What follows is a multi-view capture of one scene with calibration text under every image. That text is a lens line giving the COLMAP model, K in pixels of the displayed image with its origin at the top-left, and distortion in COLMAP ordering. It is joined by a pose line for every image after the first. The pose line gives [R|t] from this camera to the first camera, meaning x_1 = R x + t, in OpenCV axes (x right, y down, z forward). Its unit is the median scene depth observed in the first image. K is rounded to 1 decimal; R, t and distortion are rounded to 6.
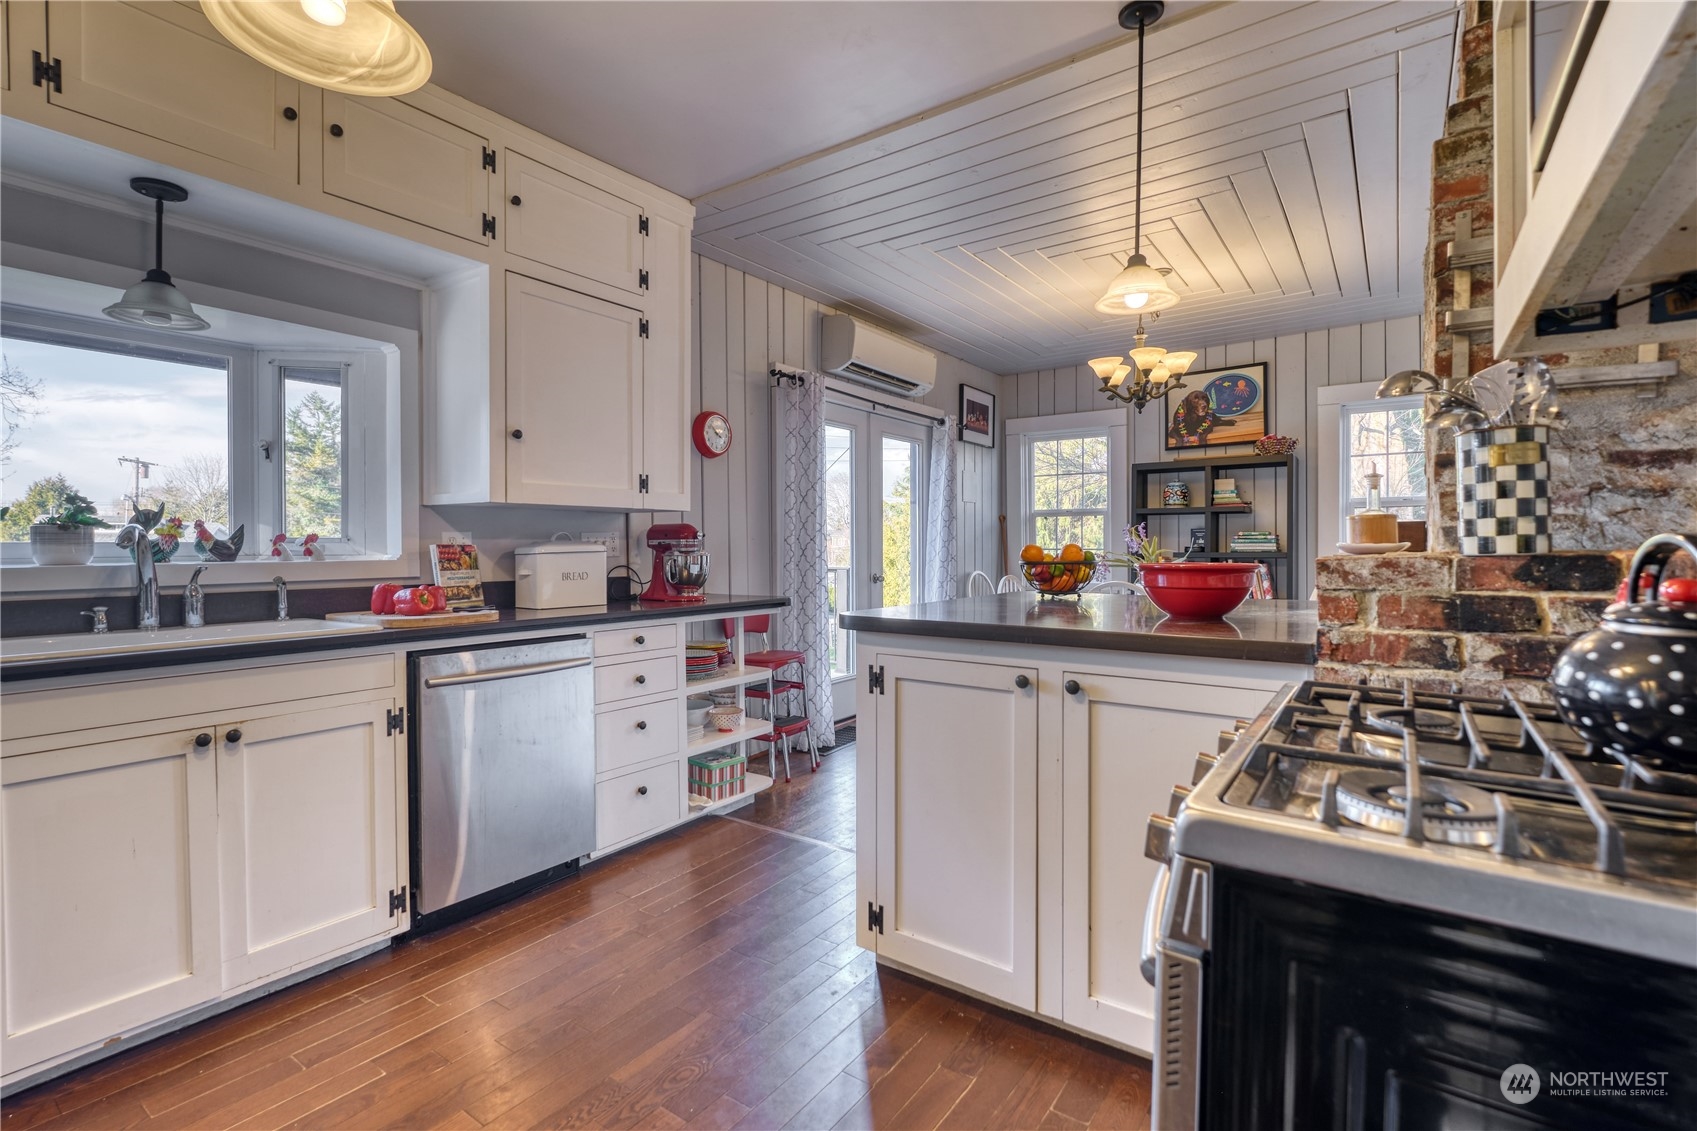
lens RADIAL K [[755.9, 0, 848.5], [0, 755.9, 565.5], [0, 0, 1]] dist [-0.001125, -0.000181]
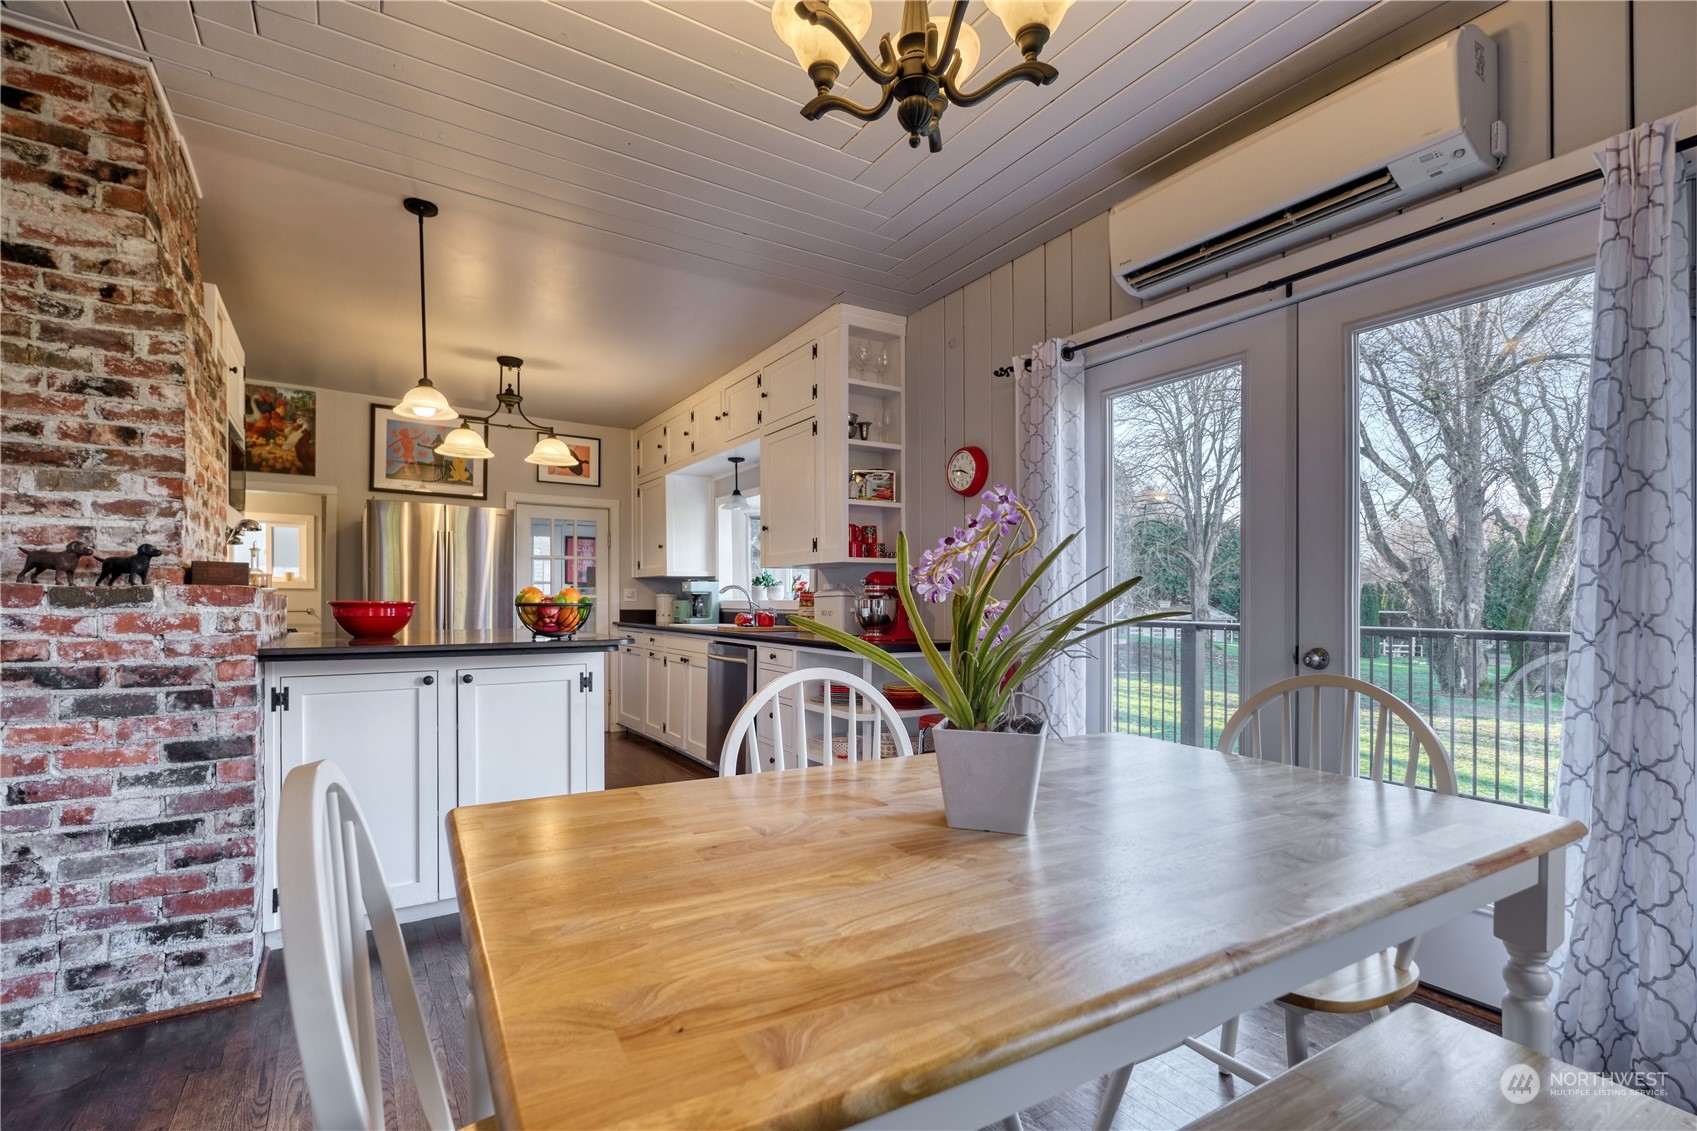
lens RADIAL K [[787.9, 0, 848.2], [0, 787.9, 599.2], [0, 0, 1]] dist [-0.000293, -0.000057]
pose [[-0.373462, -0.003998, -0.927637, 0.989933], [-0.028089, 0.999581, 0.007000, -0.025050], [0.927220, 0.028671, -0.373417, 1.579735]]
